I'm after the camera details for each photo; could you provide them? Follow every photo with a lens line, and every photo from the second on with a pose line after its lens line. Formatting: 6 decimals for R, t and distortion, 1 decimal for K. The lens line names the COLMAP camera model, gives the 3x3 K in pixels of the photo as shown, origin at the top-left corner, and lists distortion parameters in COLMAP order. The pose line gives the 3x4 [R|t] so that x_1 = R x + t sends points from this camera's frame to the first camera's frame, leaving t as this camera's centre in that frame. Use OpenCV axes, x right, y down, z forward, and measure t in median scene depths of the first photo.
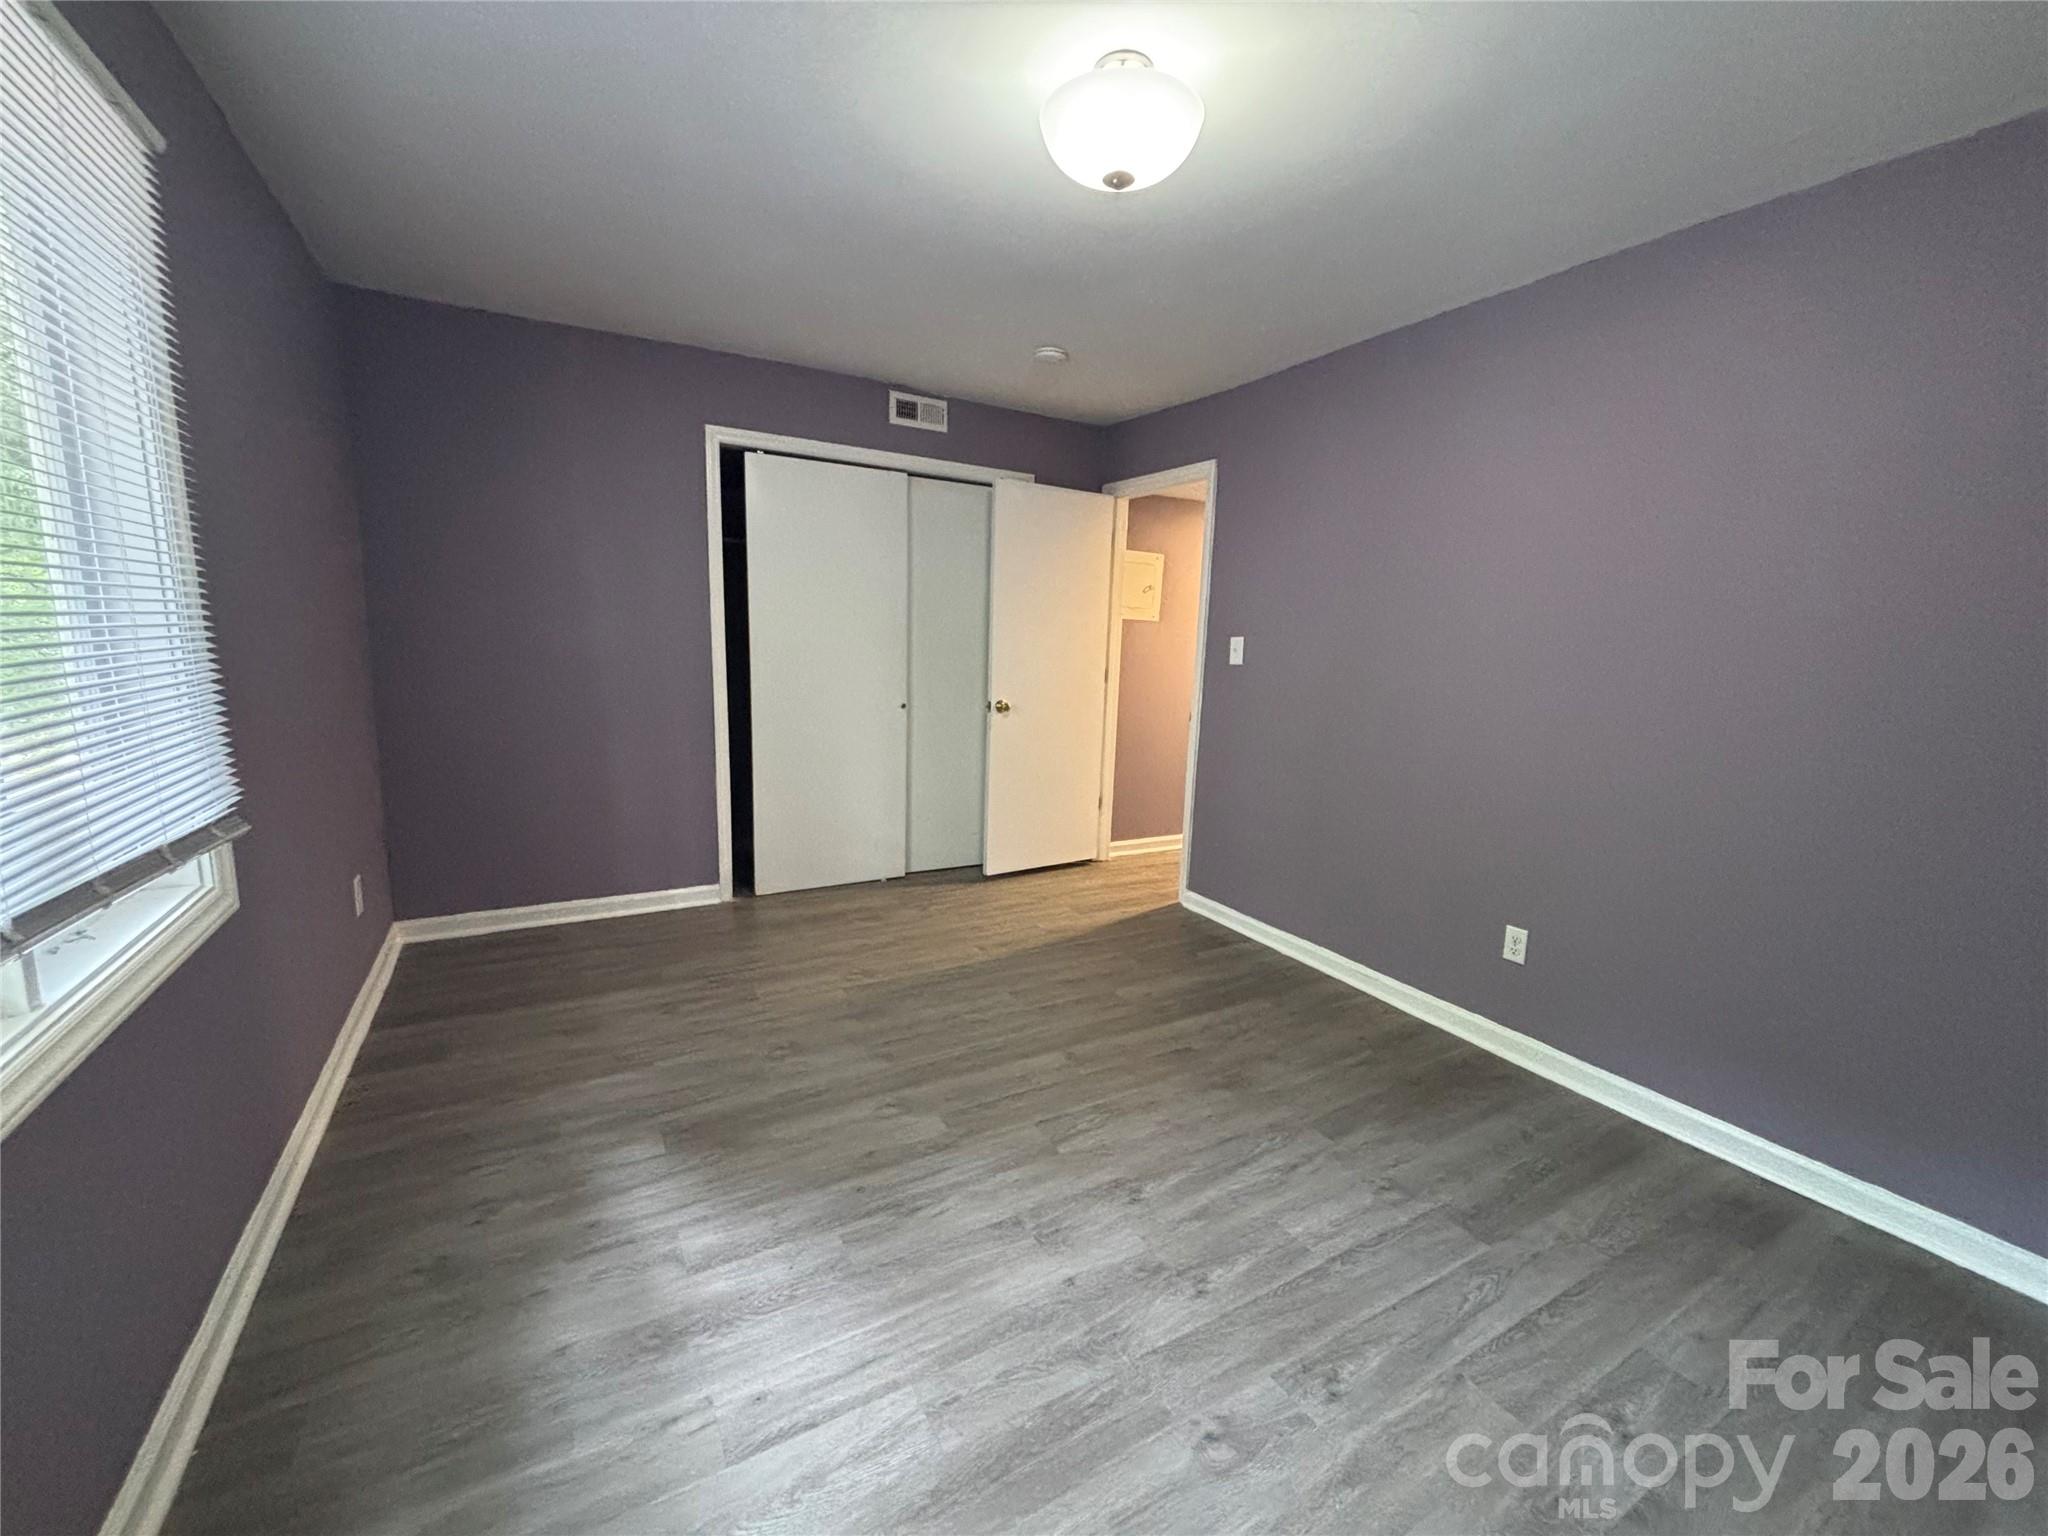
lens RADIAL K [[820.4, 0, 1024.0], [0, 820.4, 768.0], [0, 0, 1]] dist [-0.000446, -0.000022]
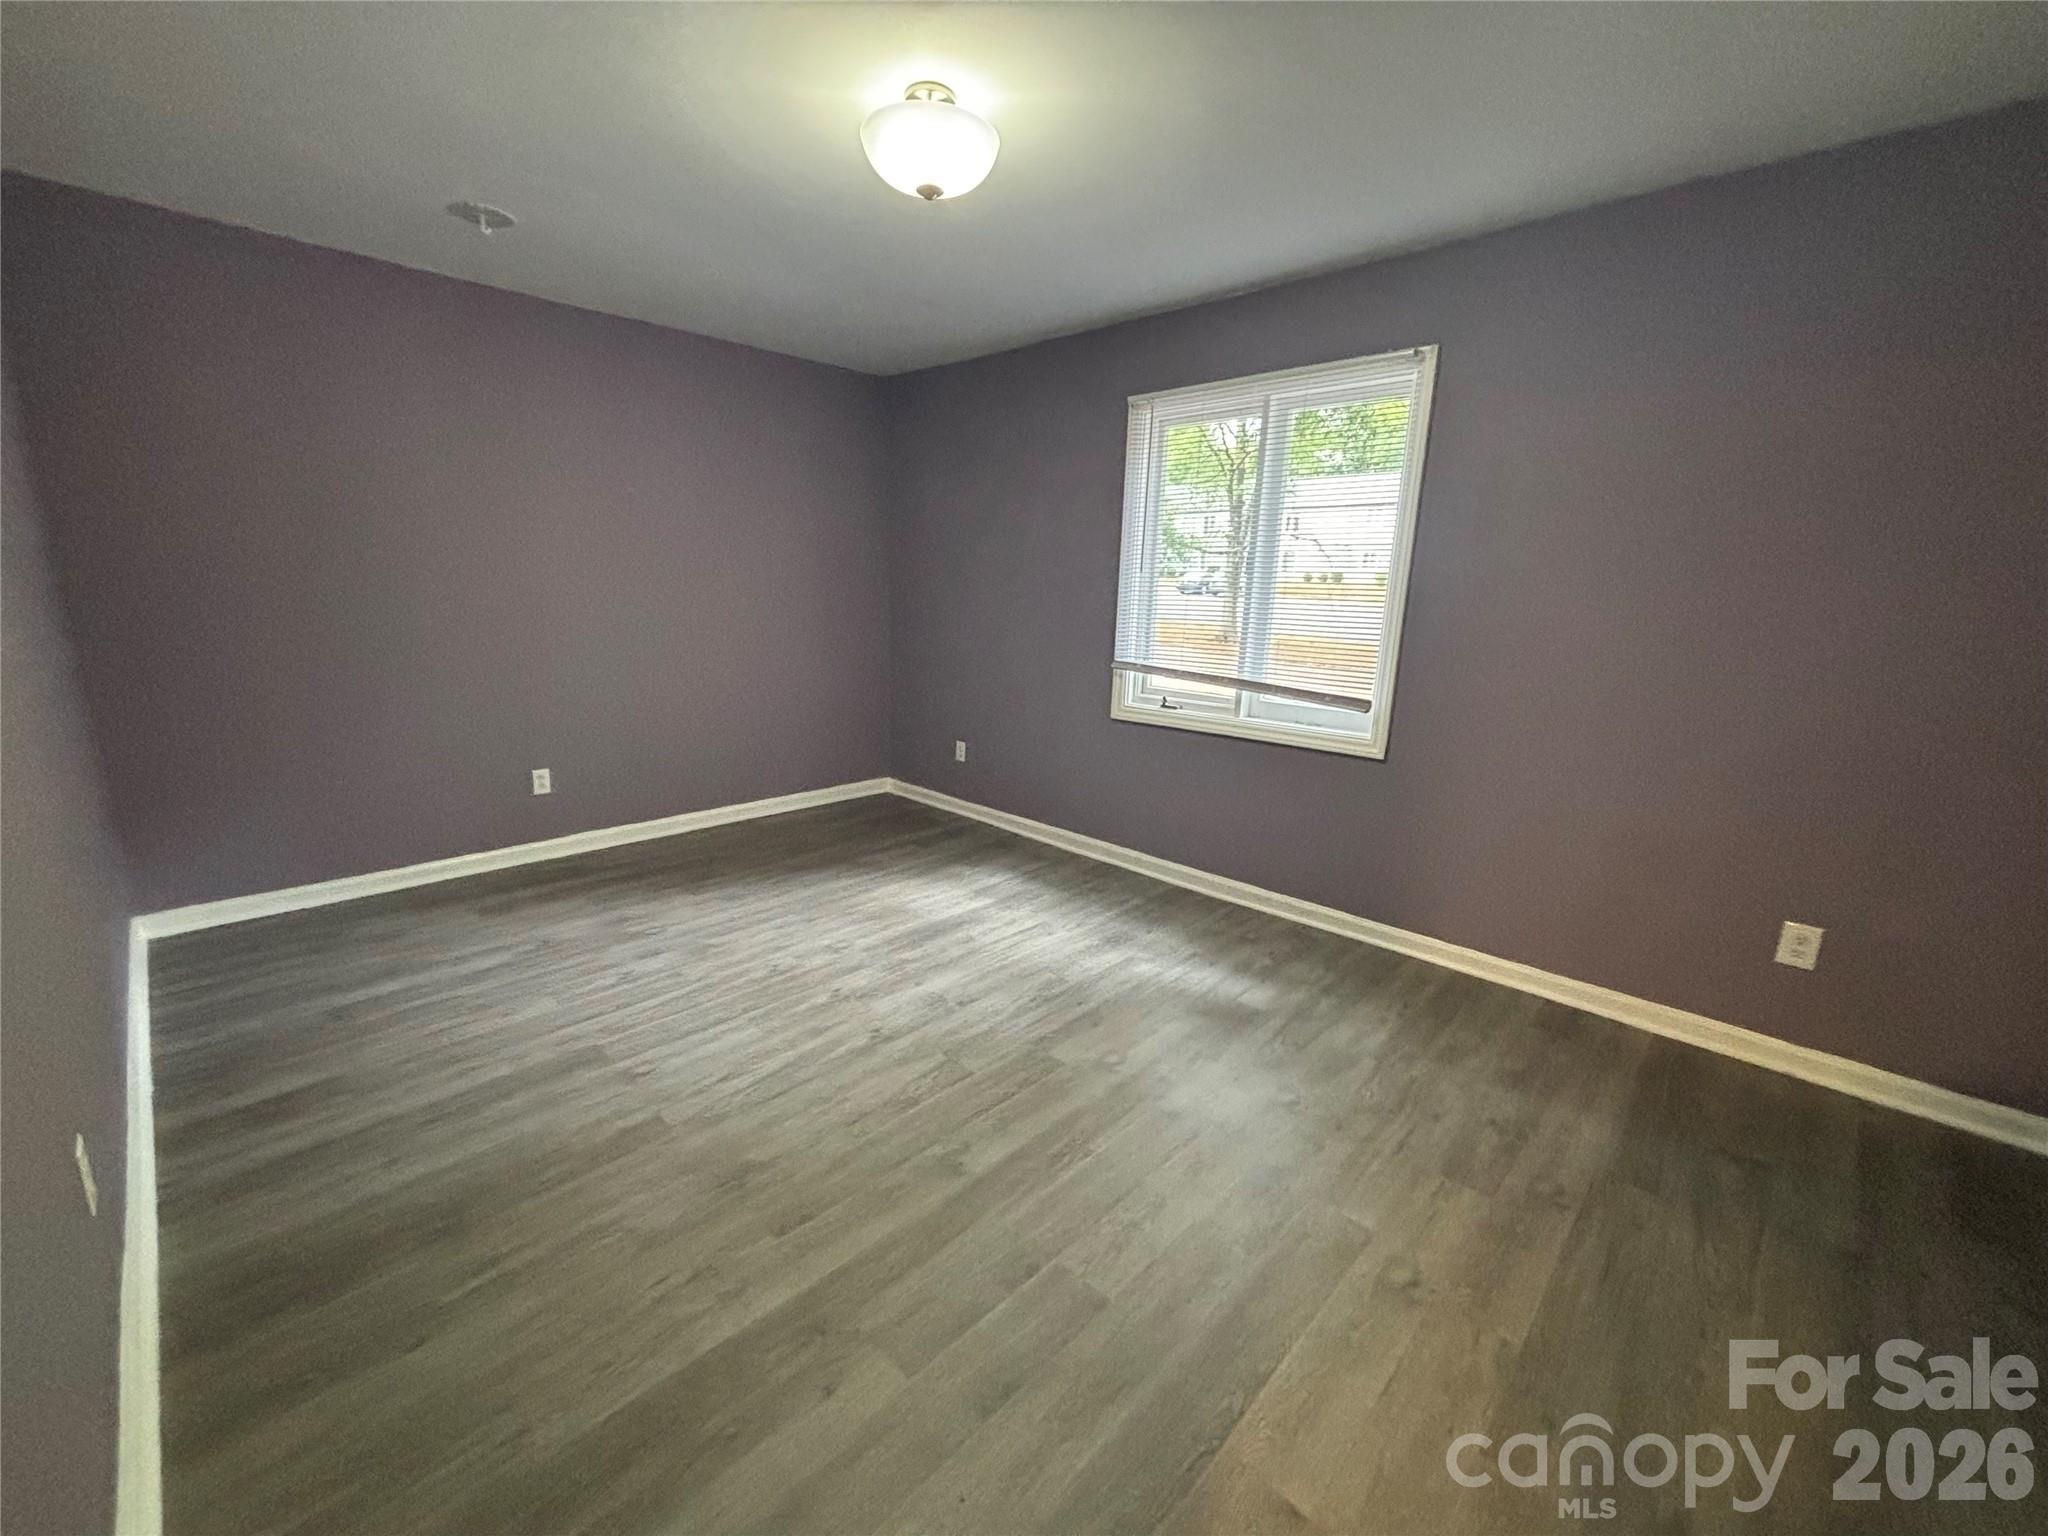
lens RADIAL K [[820.4, 0, 1024.0], [0, 820.4, 768.0], [0, 0, 1]] dist [-0.000446, -0.000022]
pose [[-0.957764, 0.004484, -0.287522, 0.286425], [-0.106573, 0.923139, 0.369401, -0.346970], [0.267079, 0.384441, -0.883671, 2.085595]]
